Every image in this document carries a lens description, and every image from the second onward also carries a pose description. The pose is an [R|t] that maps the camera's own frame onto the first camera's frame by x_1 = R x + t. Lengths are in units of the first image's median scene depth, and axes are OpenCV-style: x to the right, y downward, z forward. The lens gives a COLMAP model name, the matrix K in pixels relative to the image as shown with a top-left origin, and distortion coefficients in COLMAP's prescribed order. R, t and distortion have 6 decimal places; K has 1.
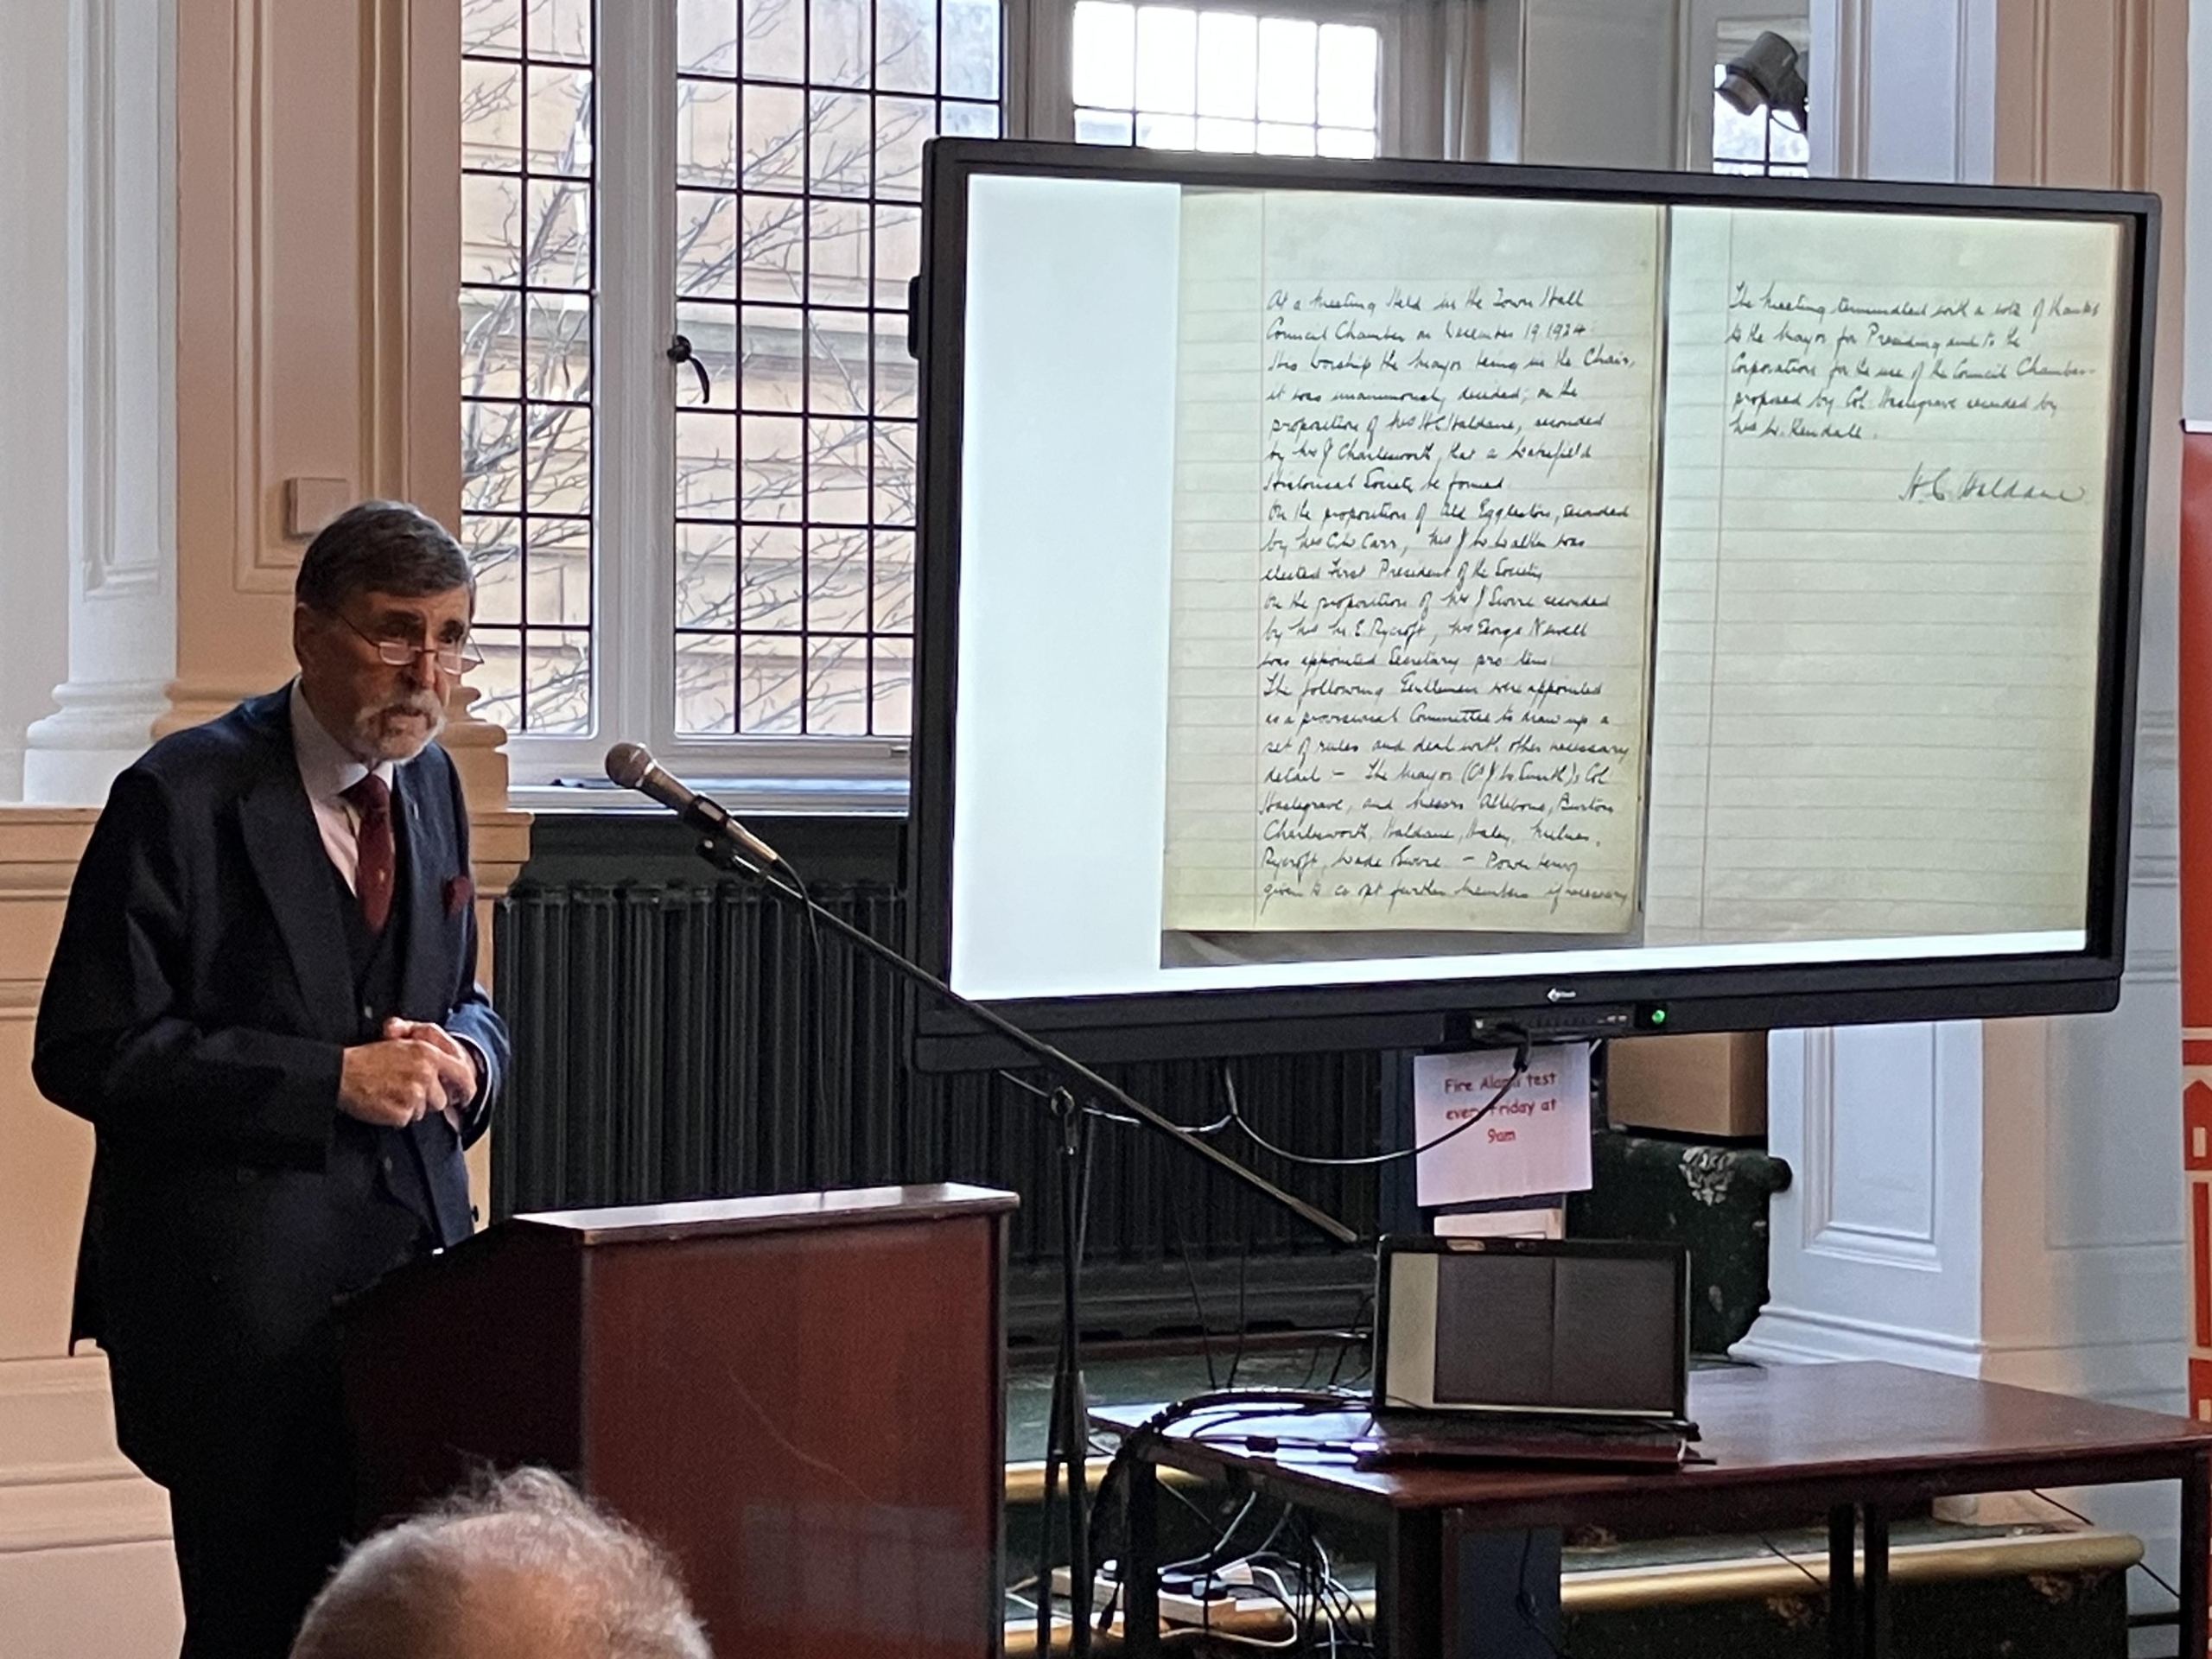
lens RADIAL K [[4719.1, 0, 1113.0], [0, 4719.1, 844.4], [0, 0, 1]] dist [0.082353, 0.000000]
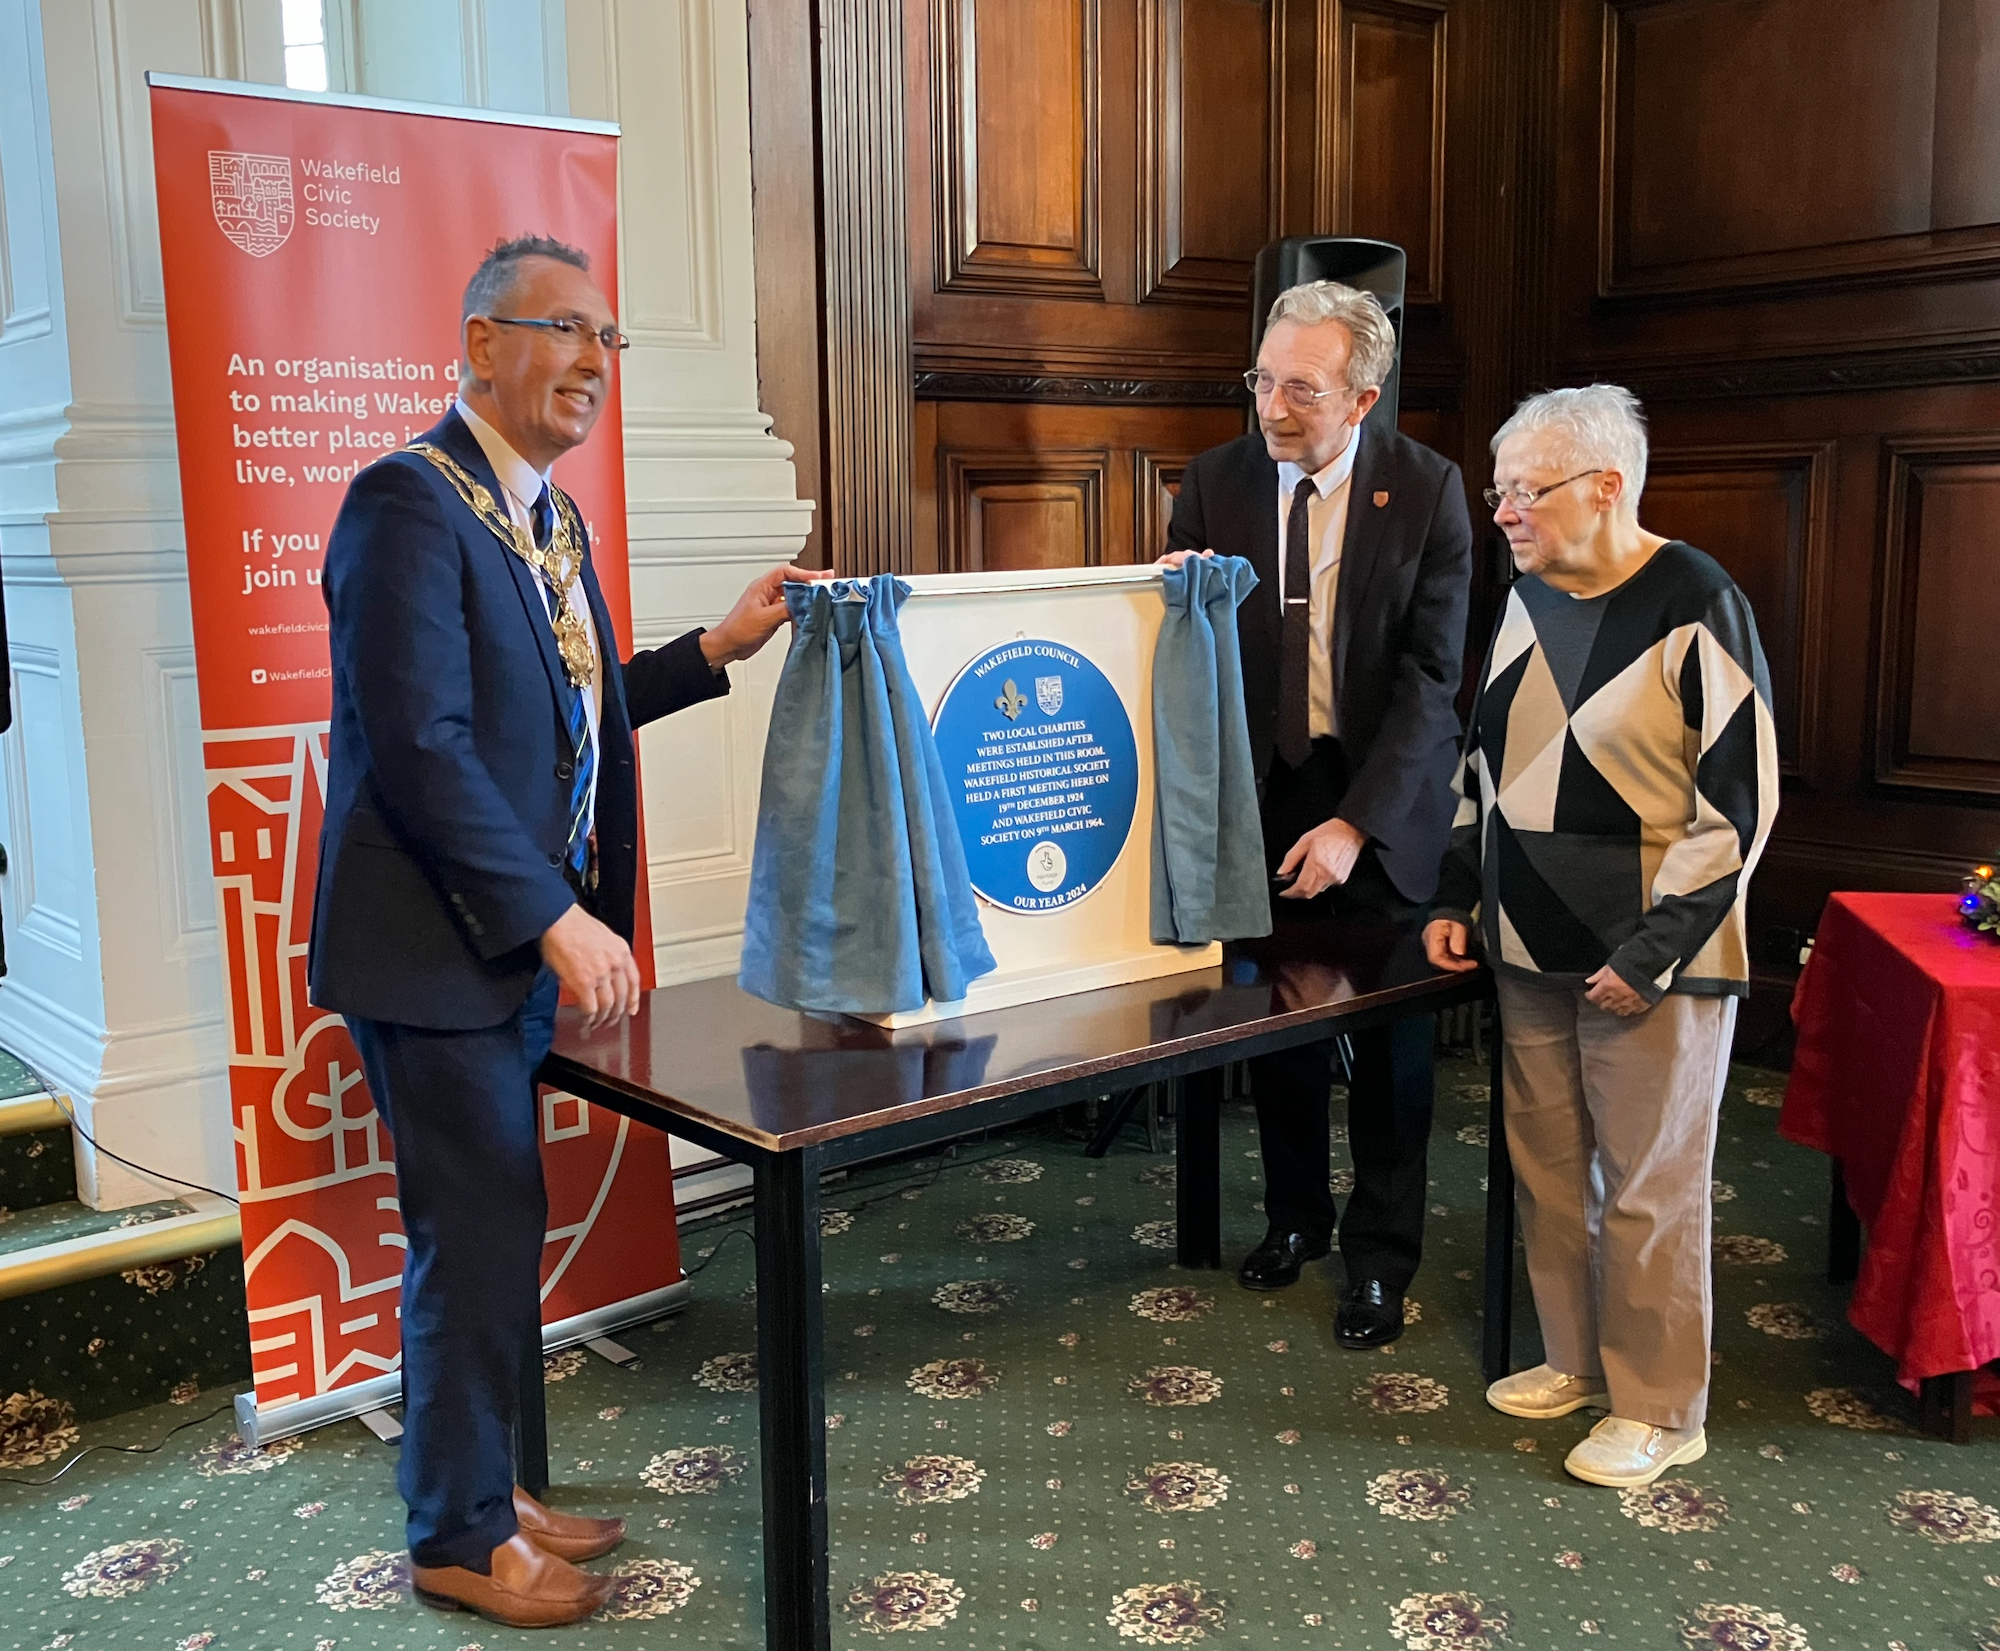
lens RADIAL K [[2125.8, 0, 993.8], [0, 2125.8, 834.0], [0, 0, 1]] dist [-0.031421, 0.000000]
pose [[0.977757, -0.054912, 0.202423, 0.295228], [0.025742, 0.989241, 0.144016, 0.002014], [-0.208153, -0.135602, 0.968651, 0.550557]]
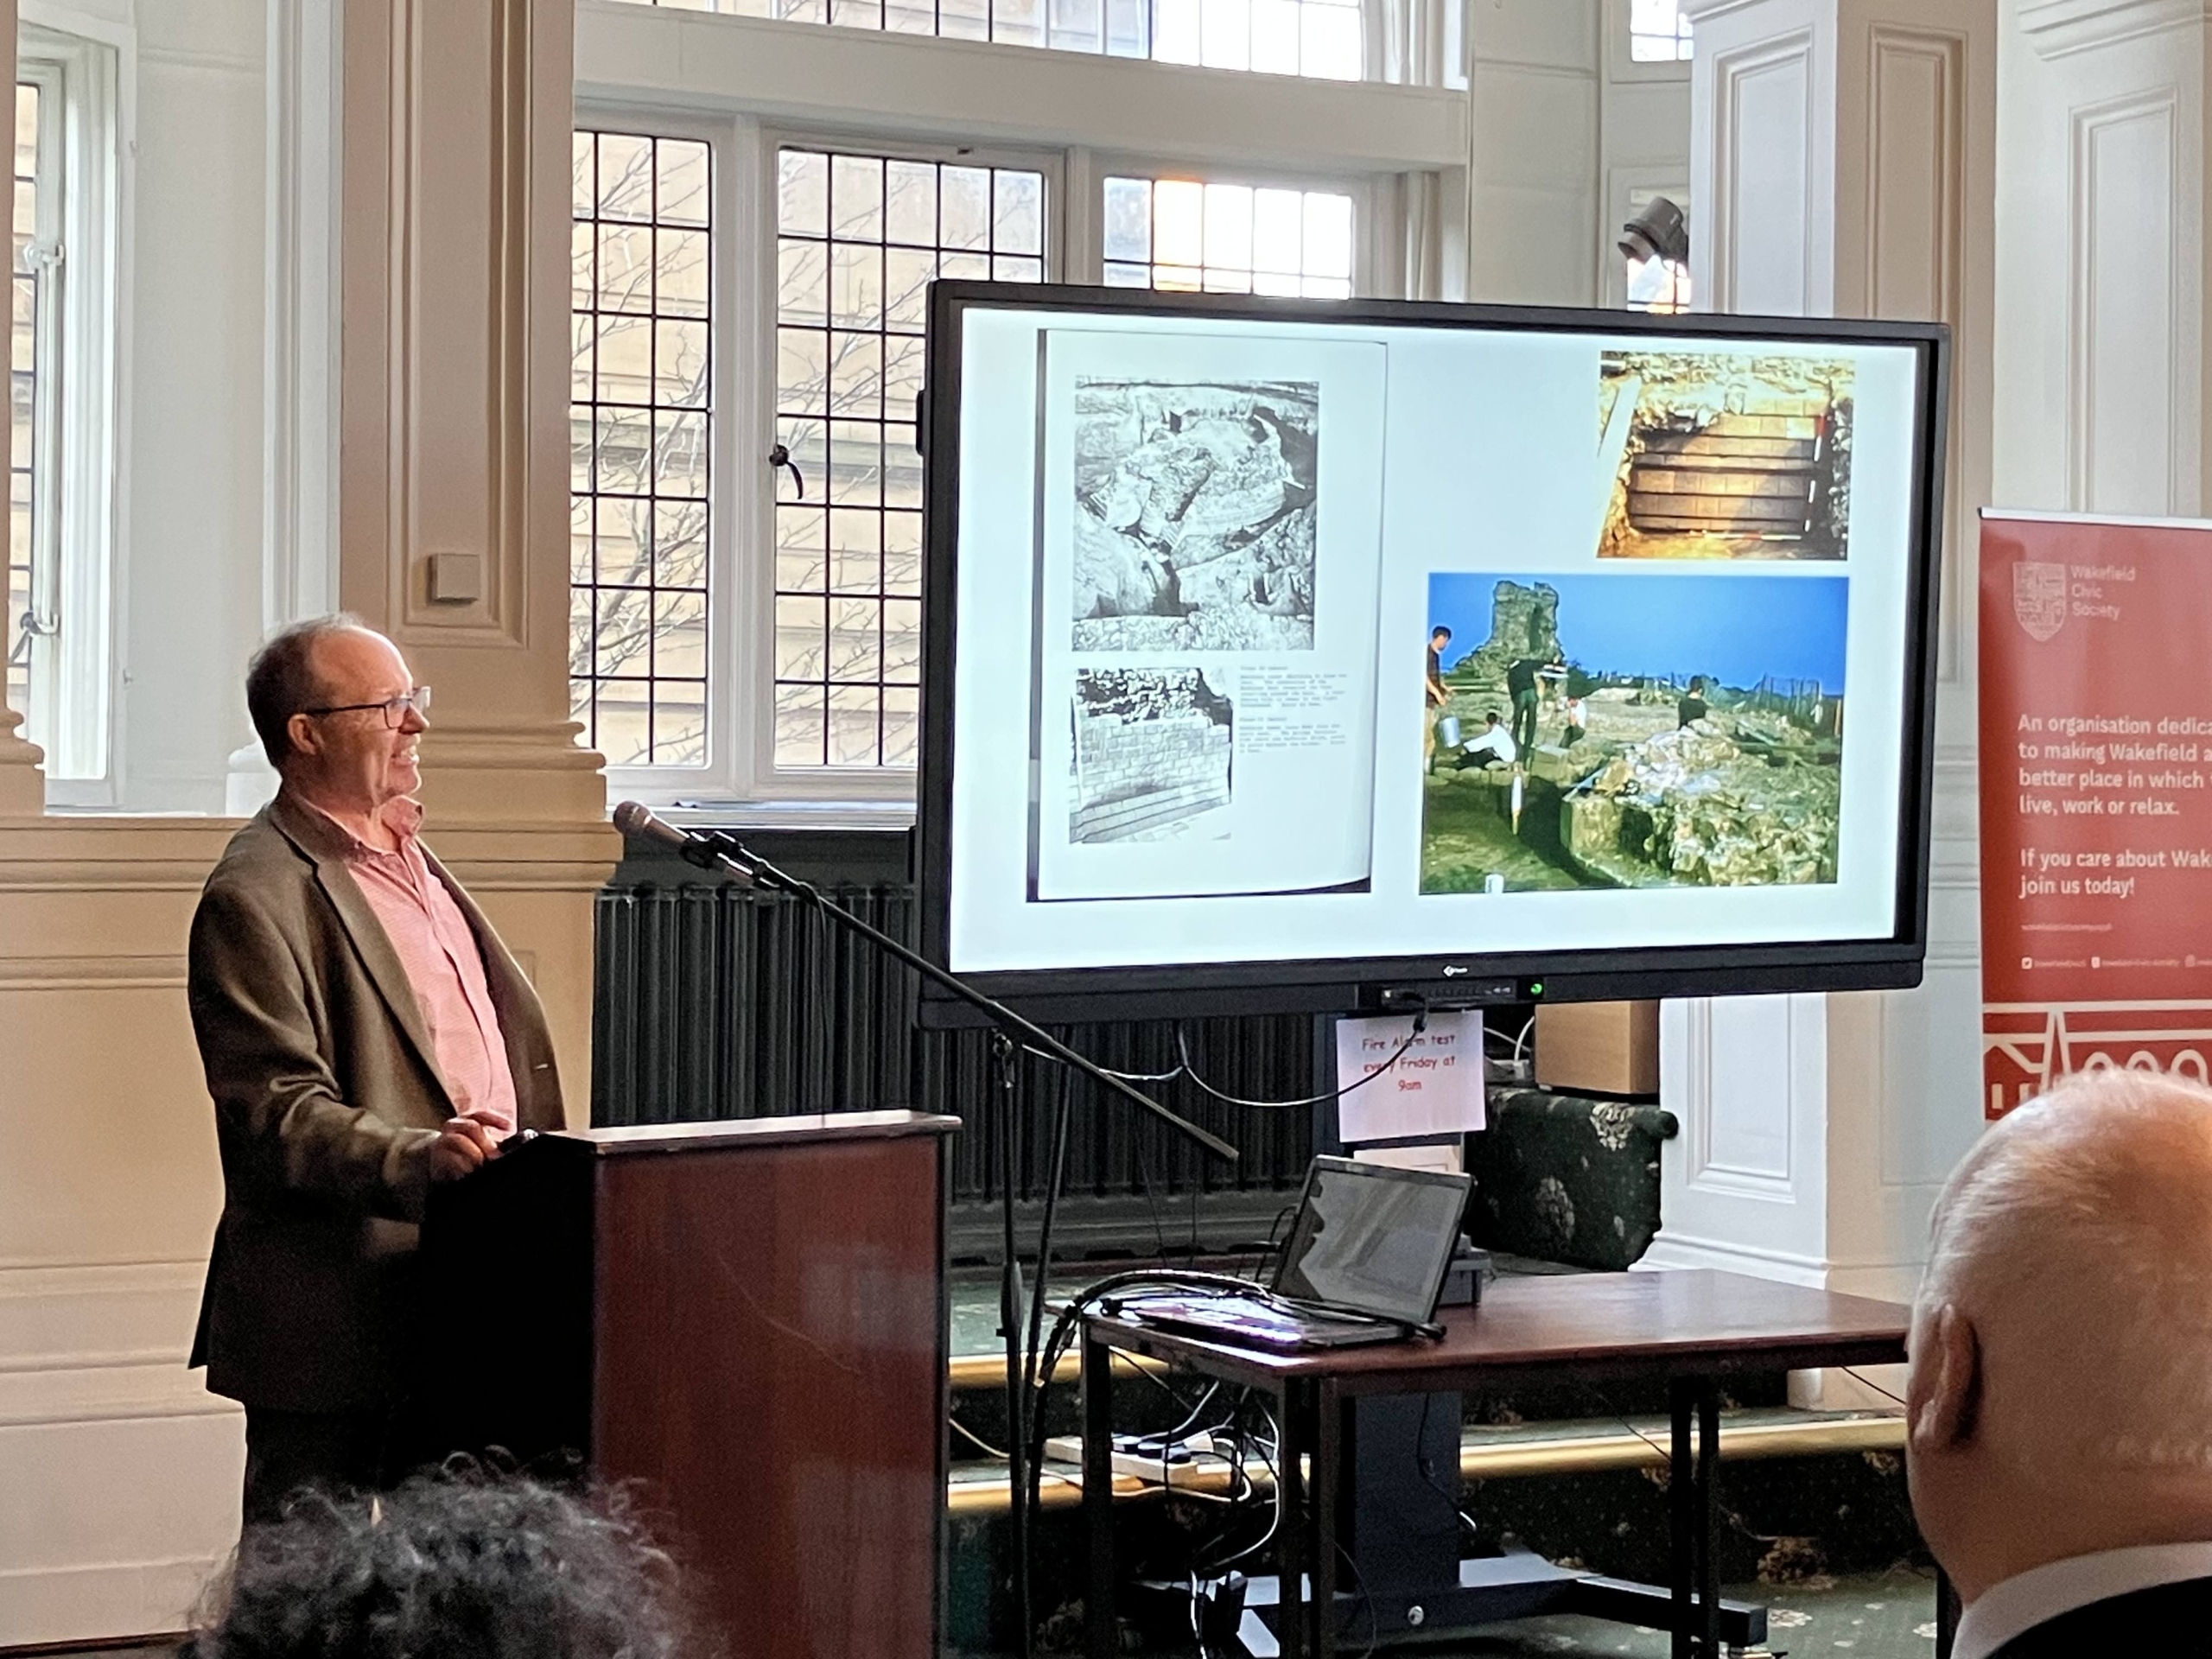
lens RADIAL K [[3896.7, 0, 1107.7], [0, 3896.7, 761.6], [0, 0, 1]] dist [0.080194, 0.000000]
pose [[0.999311, 0.000099, -0.037125, 0.037178], [-0.001195, 0.999564, -0.029513, 0.006541], [0.037106, 0.029537, 0.998875, -0.020186]]
